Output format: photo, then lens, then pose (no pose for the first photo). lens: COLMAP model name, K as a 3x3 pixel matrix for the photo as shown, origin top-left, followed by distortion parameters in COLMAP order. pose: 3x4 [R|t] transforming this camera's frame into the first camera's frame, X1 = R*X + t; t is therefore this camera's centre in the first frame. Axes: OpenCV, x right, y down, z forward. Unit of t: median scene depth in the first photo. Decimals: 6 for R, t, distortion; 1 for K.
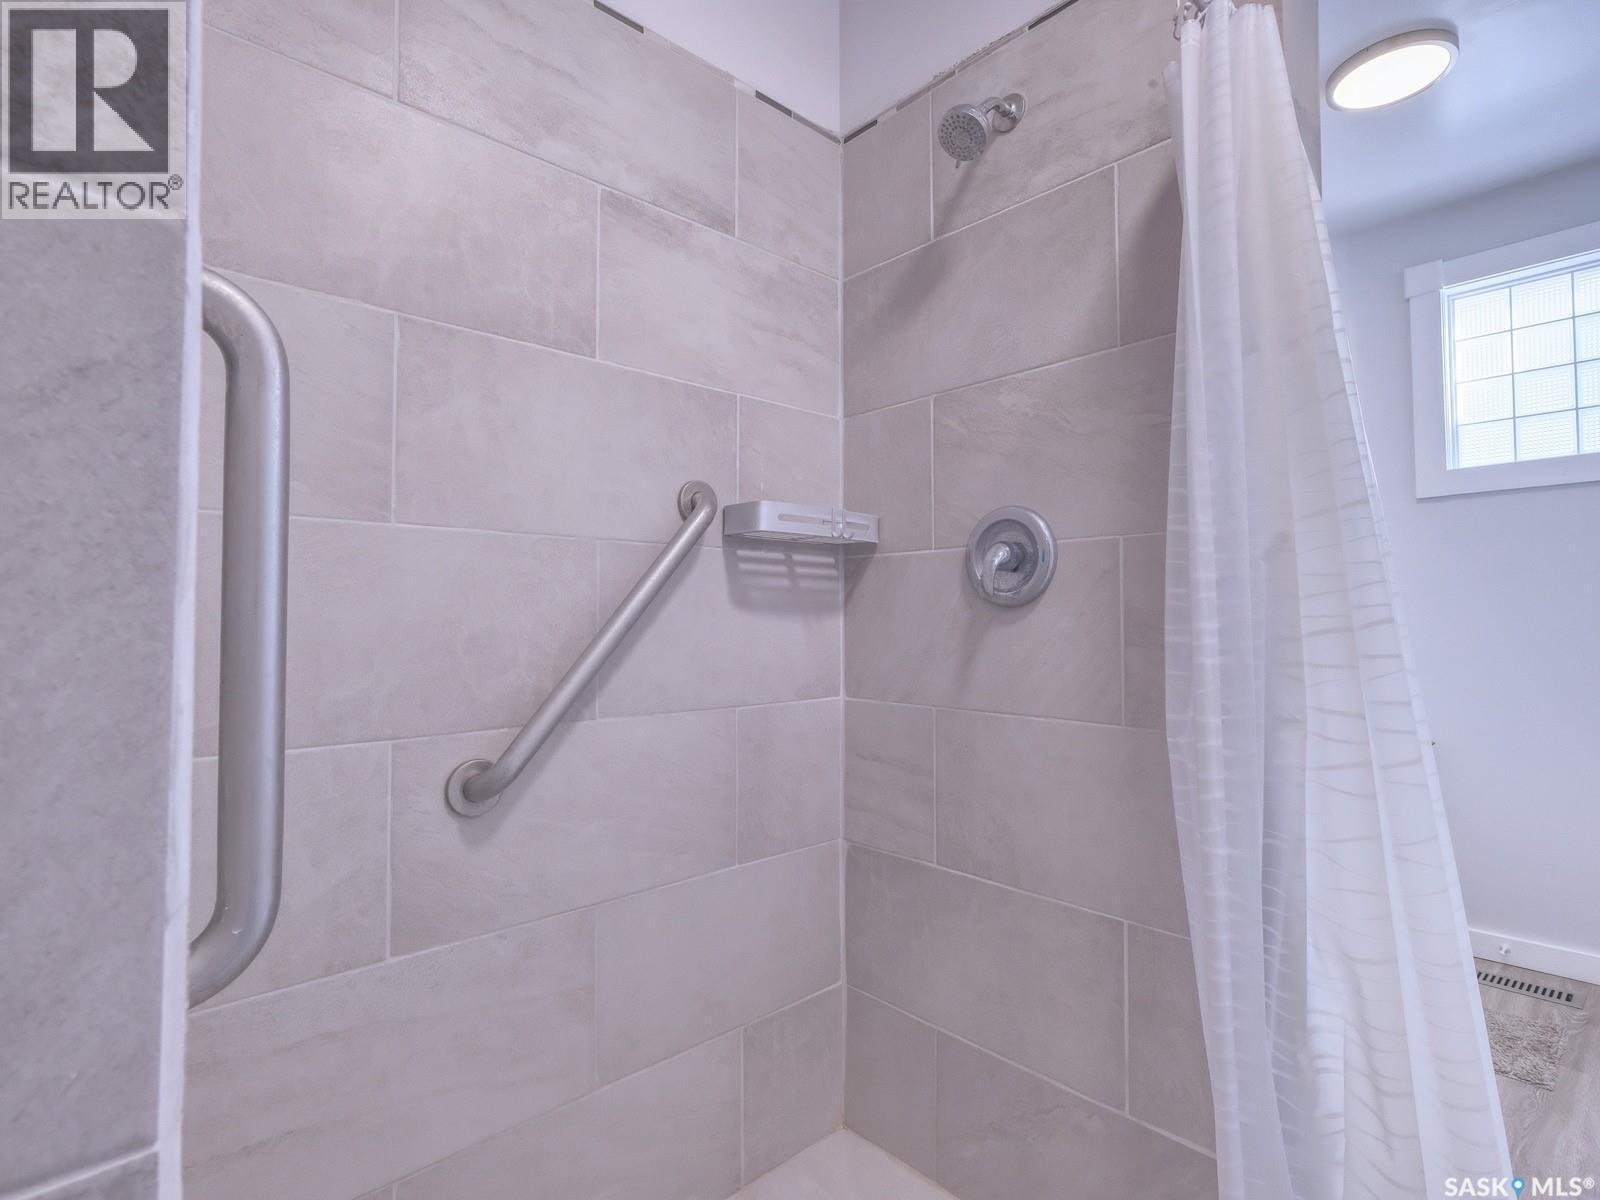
lens RADIAL K [[803.9, 0, 800.0], [0, 803.9, 600.0], [0, 0, 1]] dist [0.002265, 0.002441]
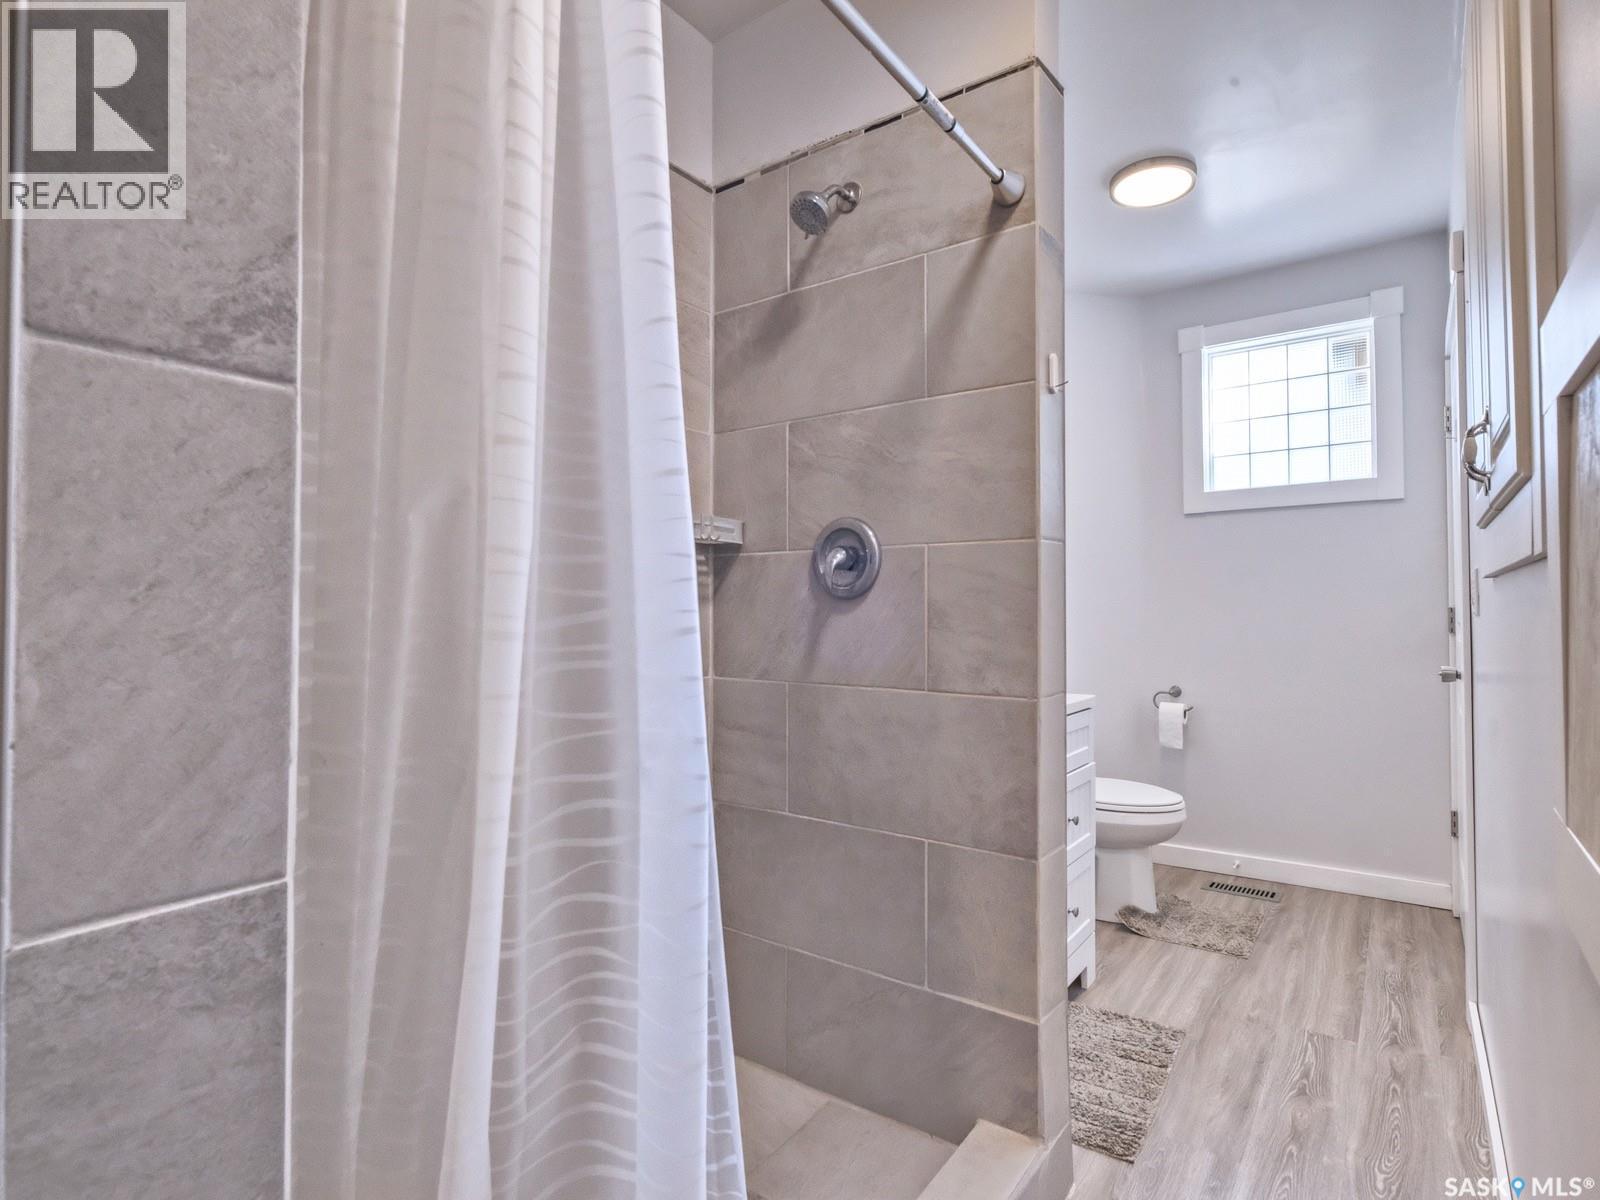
lens RADIAL K [[801.9, 0, 875.8], [0, 801.9, 597.5], [0, 0, 1]] dist [0.005638, 0.000671]
pose [[0.973615, 0.004956, 0.228142, 0.021499], [-0.006728, 0.999953, 0.006990, -0.002288], [-0.228096, -0.008340, 0.973603, -0.198820]]
